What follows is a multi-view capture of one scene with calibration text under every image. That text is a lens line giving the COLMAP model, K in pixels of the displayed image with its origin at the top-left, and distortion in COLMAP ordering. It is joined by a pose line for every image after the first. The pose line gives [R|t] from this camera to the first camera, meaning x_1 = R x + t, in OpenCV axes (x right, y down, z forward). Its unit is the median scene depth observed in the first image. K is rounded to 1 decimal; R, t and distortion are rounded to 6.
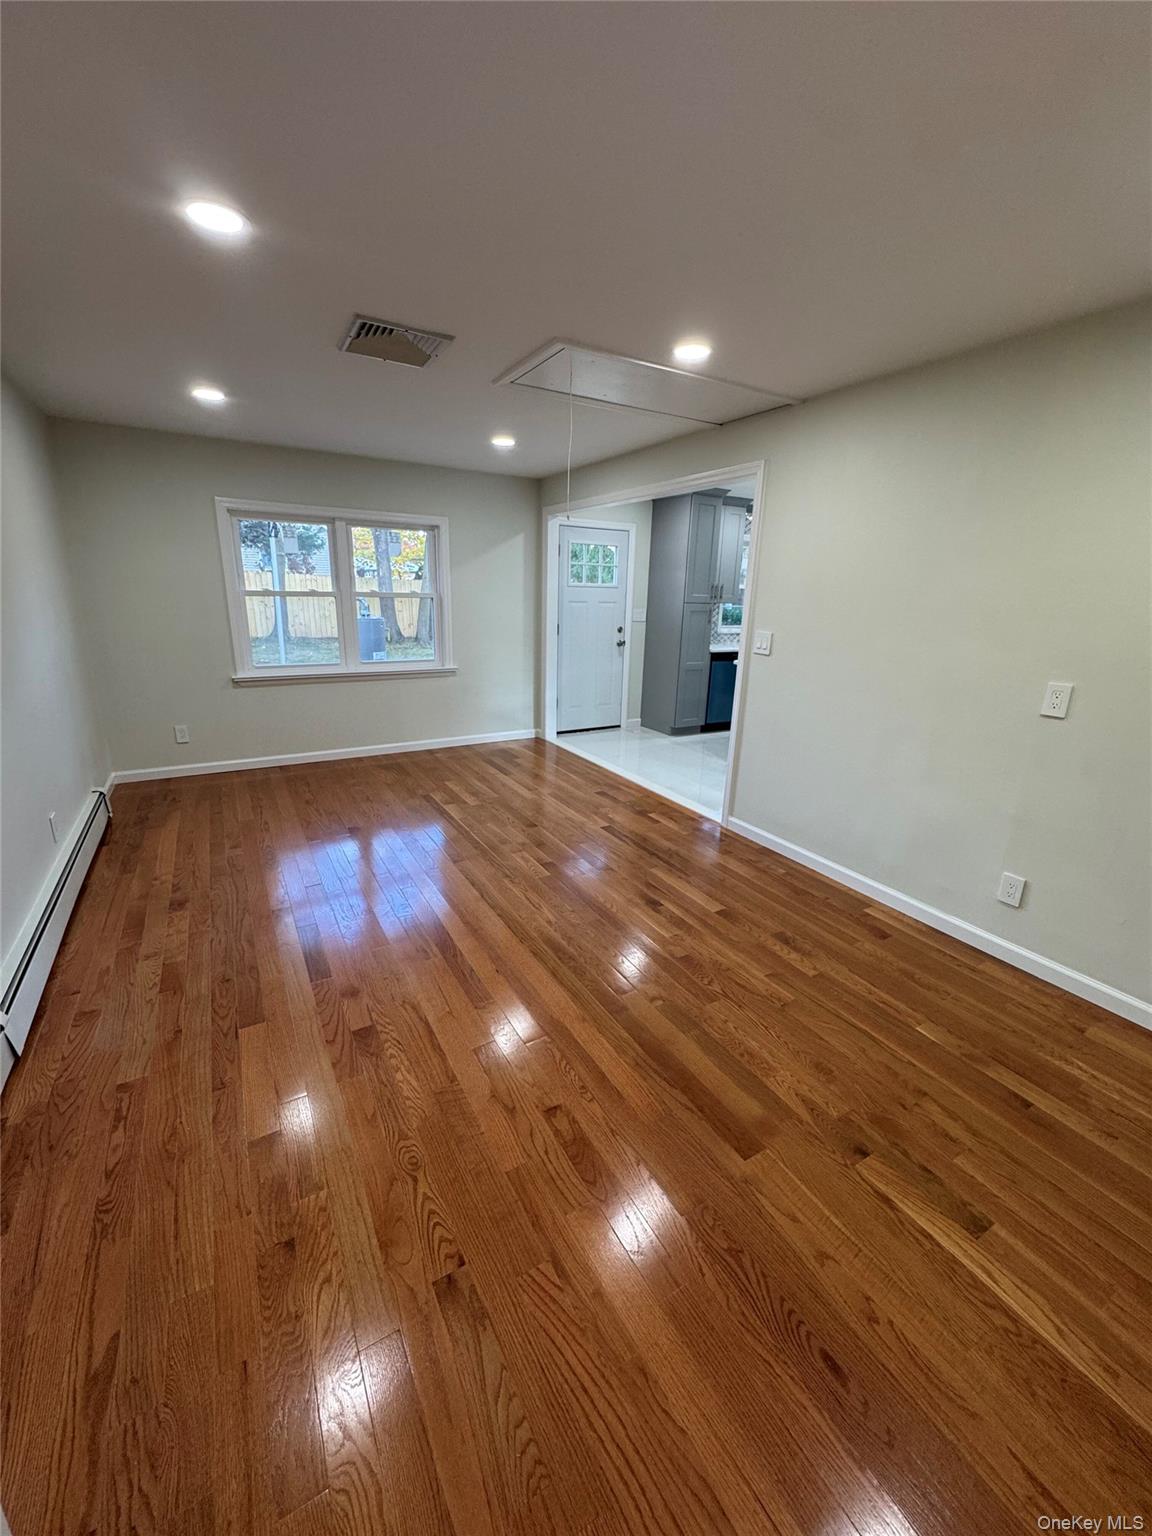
lens RADIAL K [[610.6, 0, 581.0], [0, 610.6, 768.1], [0, 0, 1]] dist [-0.001727, 0.000153]
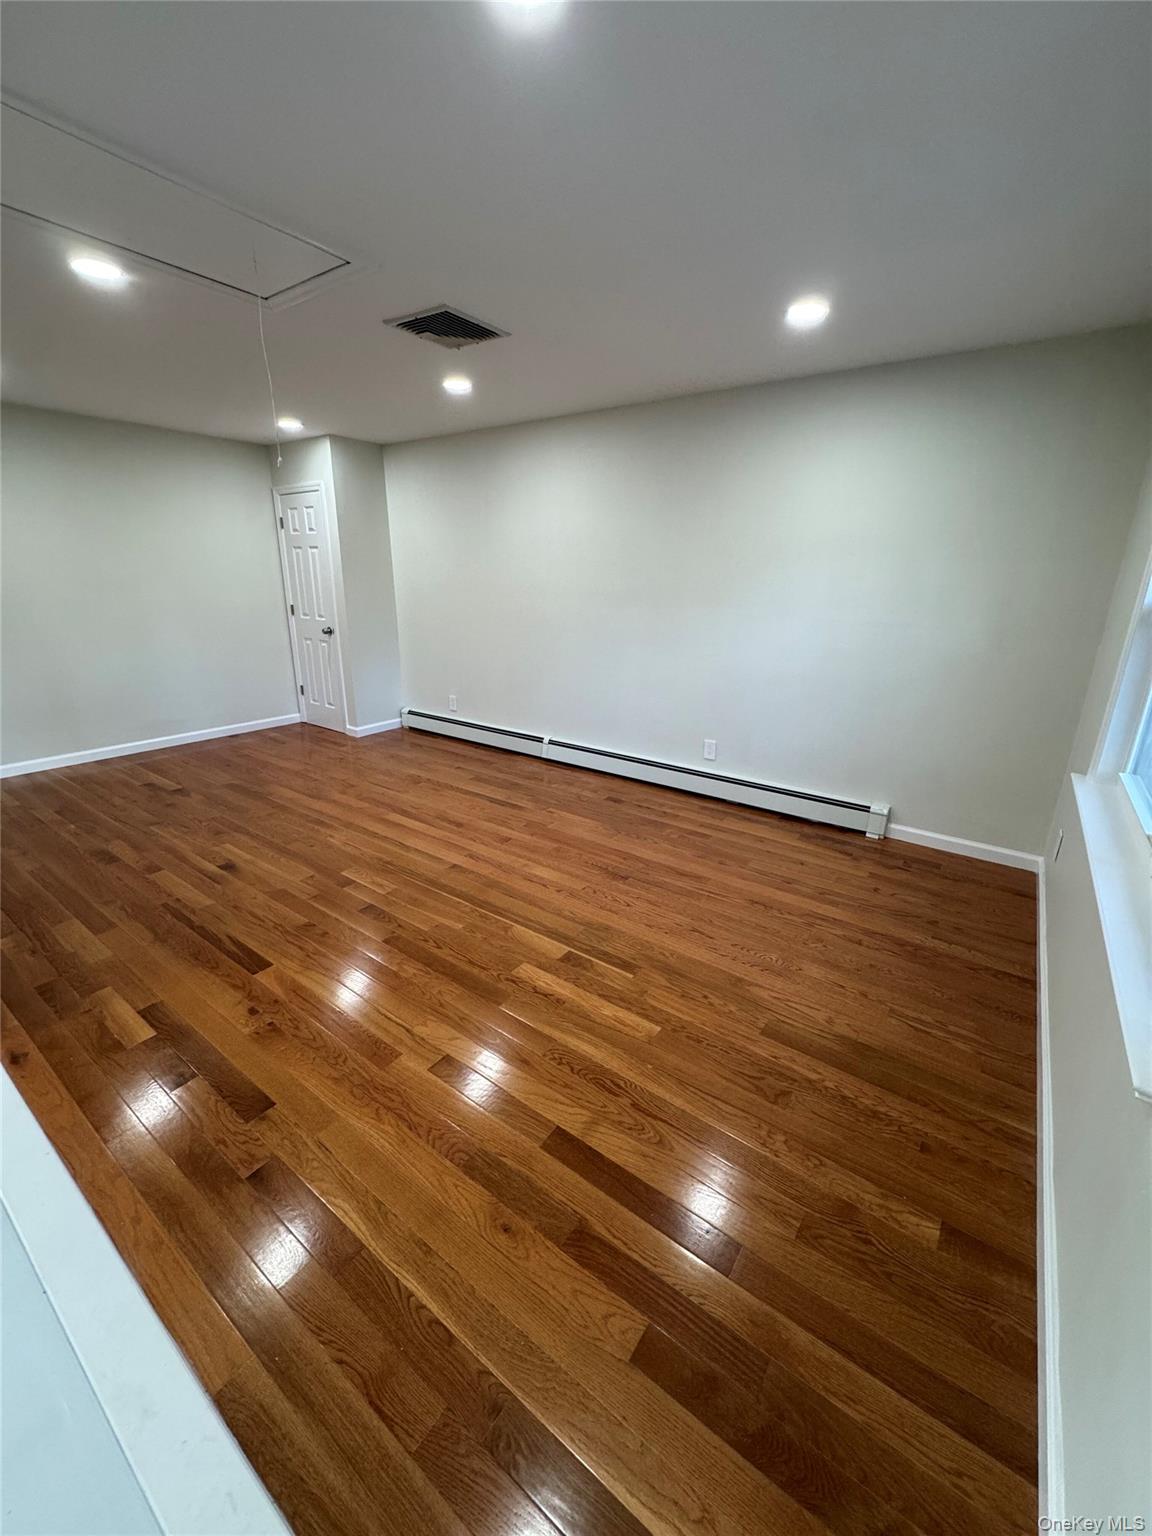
lens RADIAL K [[610.6, 0, 572.6], [0, 610.6, 766.1], [0, 0, 1]] dist [-0.001727, 0.000153]
pose [[-0.916230, 0.085204, -0.391489, -0.020760], [-0.149213, 0.834269, 0.530783, -0.444744], [0.371832, 0.544735, -0.751668, 1.536346]]
